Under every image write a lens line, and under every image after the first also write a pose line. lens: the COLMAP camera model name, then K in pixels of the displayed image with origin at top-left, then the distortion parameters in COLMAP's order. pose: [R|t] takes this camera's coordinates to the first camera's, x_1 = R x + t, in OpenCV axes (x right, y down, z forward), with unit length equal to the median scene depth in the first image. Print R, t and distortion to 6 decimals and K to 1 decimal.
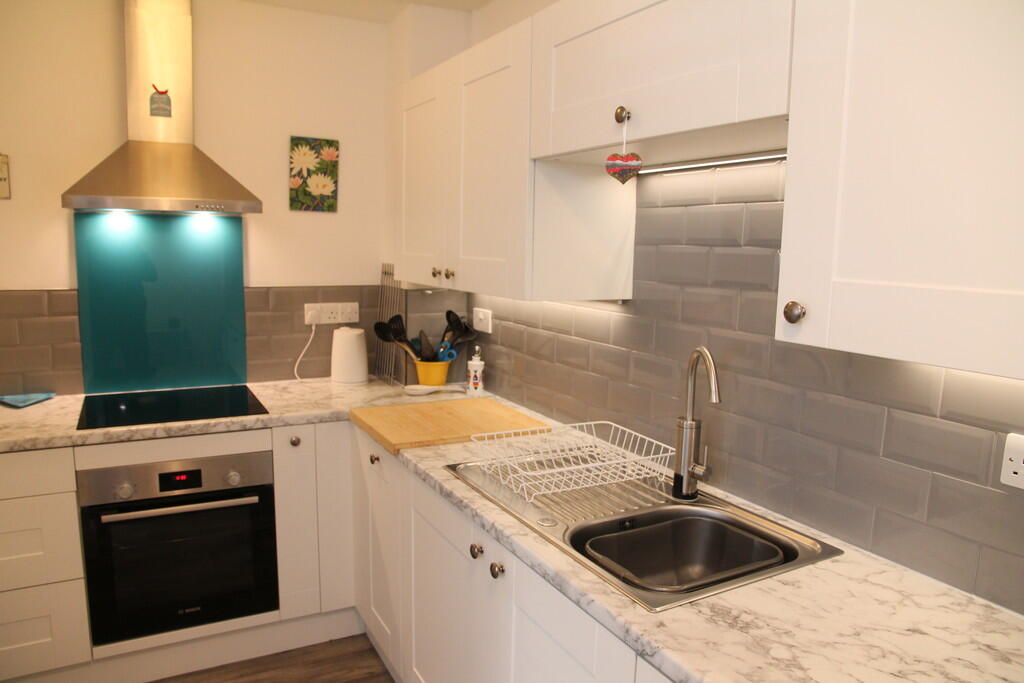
lens RADIAL K [[708.5, 0, 510.8], [0, 708.5, 350.2], [0, 0, 1]] dist [-0.119768, 0.080772]
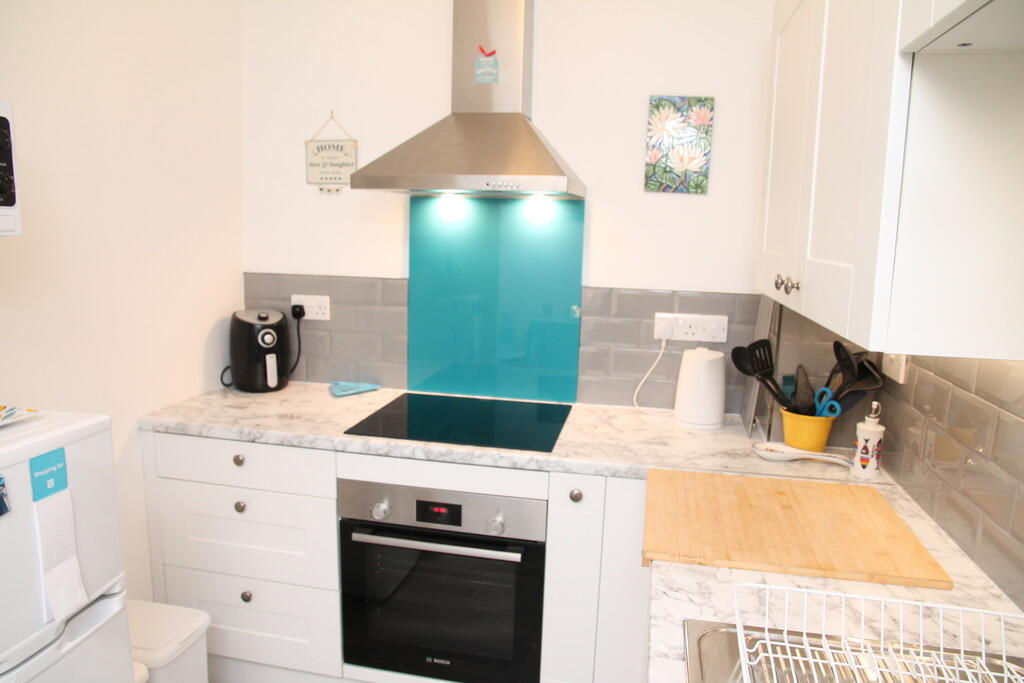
lens RADIAL K [[708.5, 0, 510.8], [0, 708.5, 350.2], [0, 0, 1]] dist [-0.119768, 0.080772]
pose [[0.765408, 0.107025, -0.634583, 0.088473], [-0.104814, 0.993640, 0.041160, -0.042076], [0.634952, 0.035009, 0.771758, 0.314051]]
